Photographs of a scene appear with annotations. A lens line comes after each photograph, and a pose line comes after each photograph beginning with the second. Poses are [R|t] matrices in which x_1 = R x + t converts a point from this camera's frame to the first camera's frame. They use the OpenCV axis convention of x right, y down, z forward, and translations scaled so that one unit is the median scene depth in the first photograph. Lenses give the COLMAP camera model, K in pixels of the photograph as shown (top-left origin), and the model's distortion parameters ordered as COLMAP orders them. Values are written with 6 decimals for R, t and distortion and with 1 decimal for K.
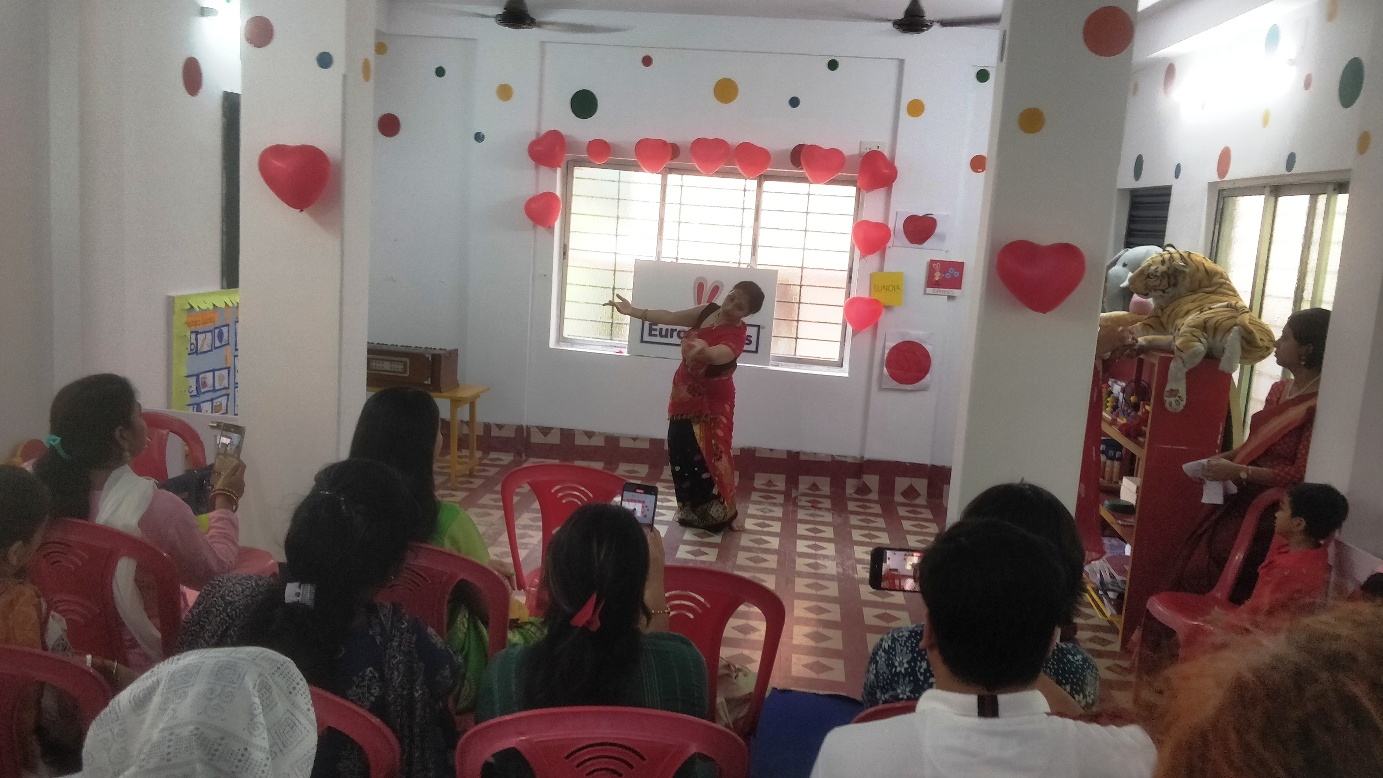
lens RADIAL K [[1125.3, 0, 691.5], [0, 1125.3, 389.0], [0, 0, 1]] dist [0.135404, -0.289339]
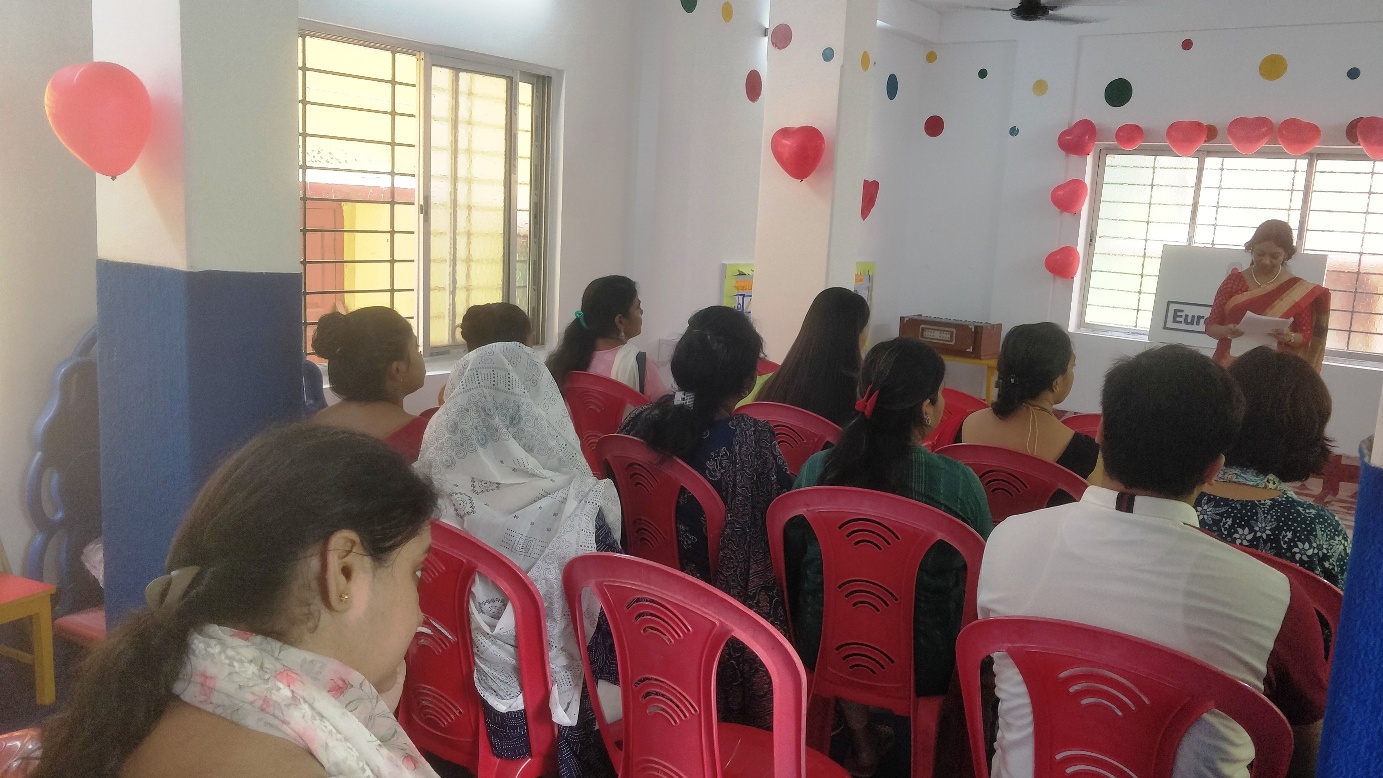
lens RADIAL K [[1124.2, 0, 691.5], [0, 1124.2, 389.0], [0, 0, 1]] dist [-0.005393, -0.002553]
pose [[0.868906, 0.058810, -0.491470, 0.083825], [-0.066902, 0.997759, 0.001112, 0.038315], [0.490434, 0.031914, 0.870894, -0.052486]]
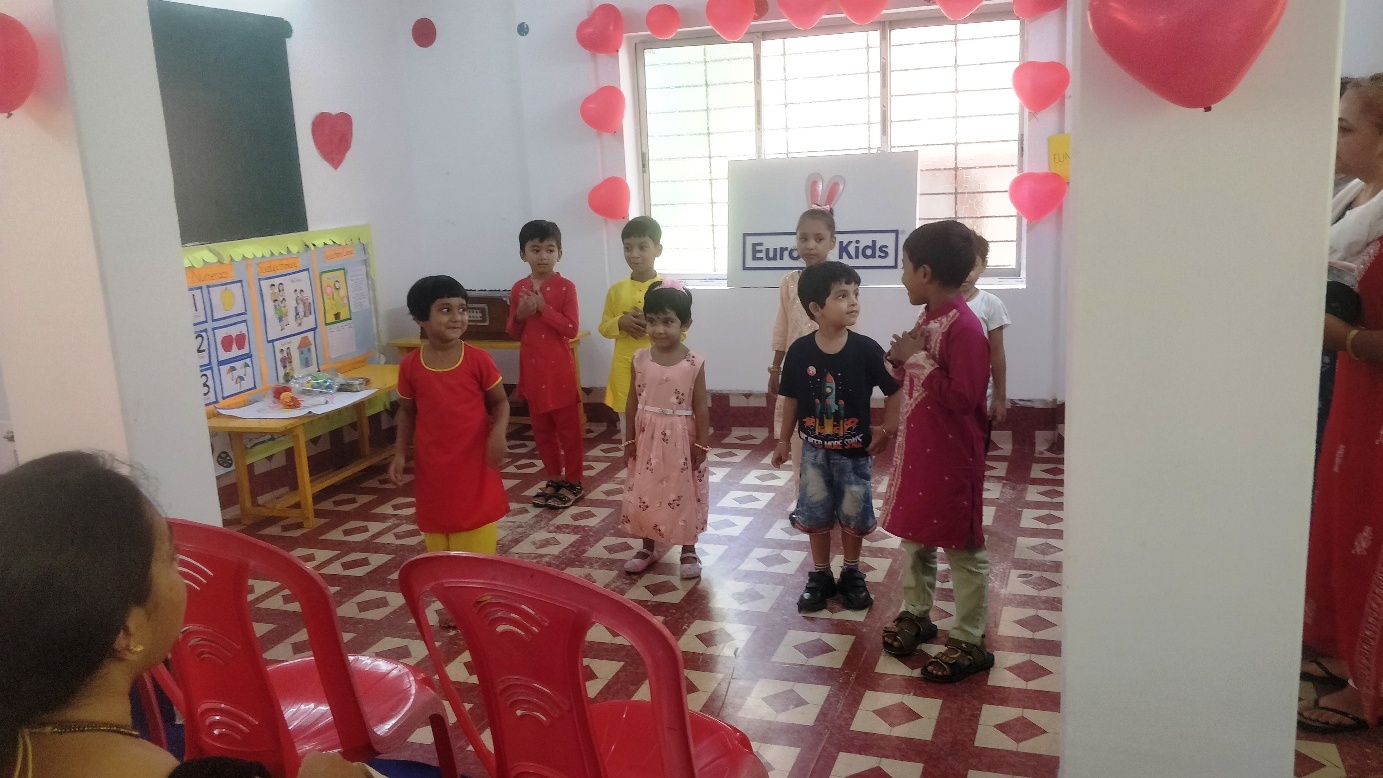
lens RADIAL K [[1125.3, 0, 691.5], [0, 1125.3, 389.0], [0, 0, 1]] dist [0.135404, -0.289339]
pose [[0.971498, -0.073893, -0.225235, 0.090195], [0.087132, 0.994971, 0.049405, -0.001712], [0.220451, -0.067622, 0.973051, 0.248055]]
